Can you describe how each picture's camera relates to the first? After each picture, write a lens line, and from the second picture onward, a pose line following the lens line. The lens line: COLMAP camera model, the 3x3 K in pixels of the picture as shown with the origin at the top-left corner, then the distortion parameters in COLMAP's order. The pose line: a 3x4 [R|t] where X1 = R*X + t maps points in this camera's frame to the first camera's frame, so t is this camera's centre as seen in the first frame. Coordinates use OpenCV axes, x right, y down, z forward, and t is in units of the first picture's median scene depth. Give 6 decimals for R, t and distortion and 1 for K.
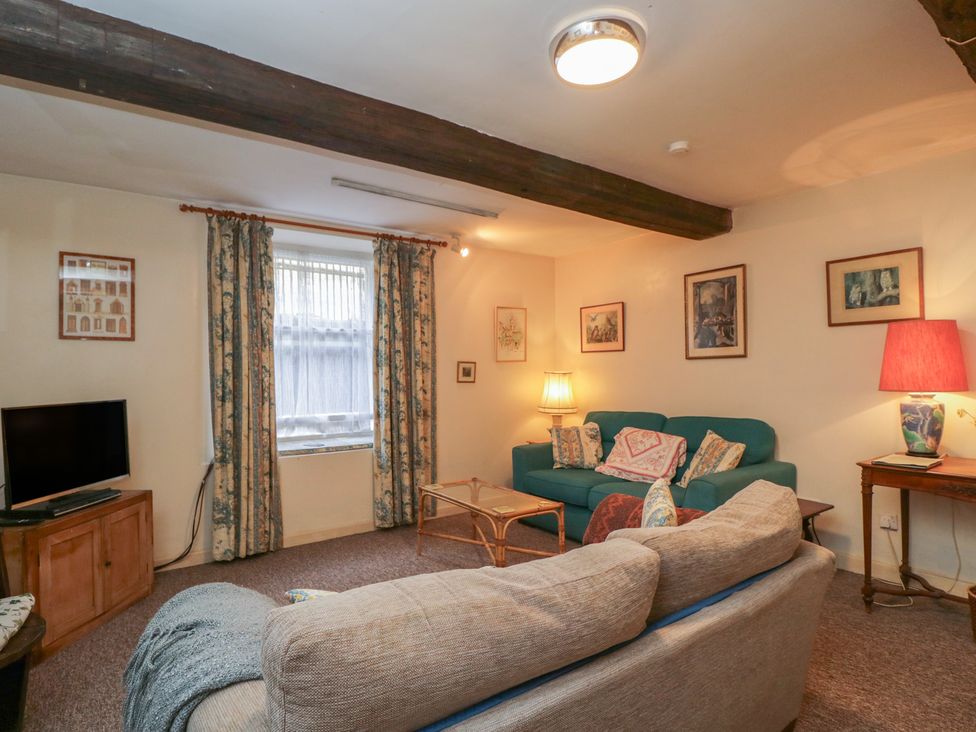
lens RADIAL K [[555.0, 0, 487.5], [0, 555.0, 365.8], [0, 0, 1]] dist [-0.002274, -0.009570]
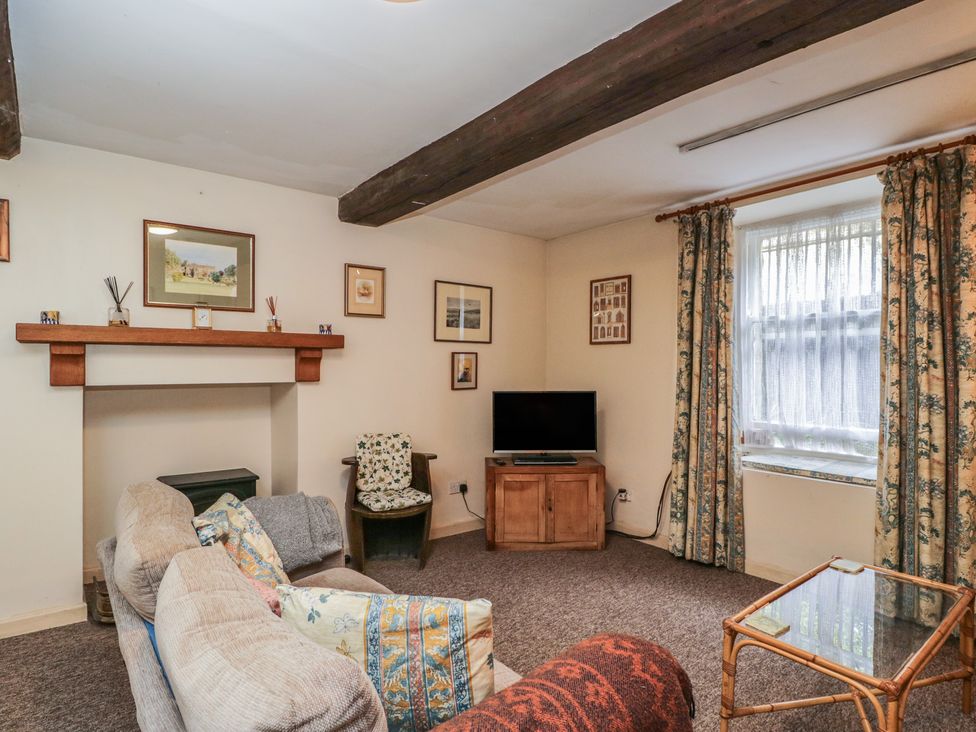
lens RADIAL K [[555.0, 0, 488.0], [0, 555.0, 370.1], [0, 0, 1]] dist [-0.002274, -0.009570]
pose [[0.015422, 0.018706, -0.999706, 0.513003], [0.012572, 0.999742, 0.018901, -0.012539], [0.999802, -0.012860, 0.015183, 0.612969]]
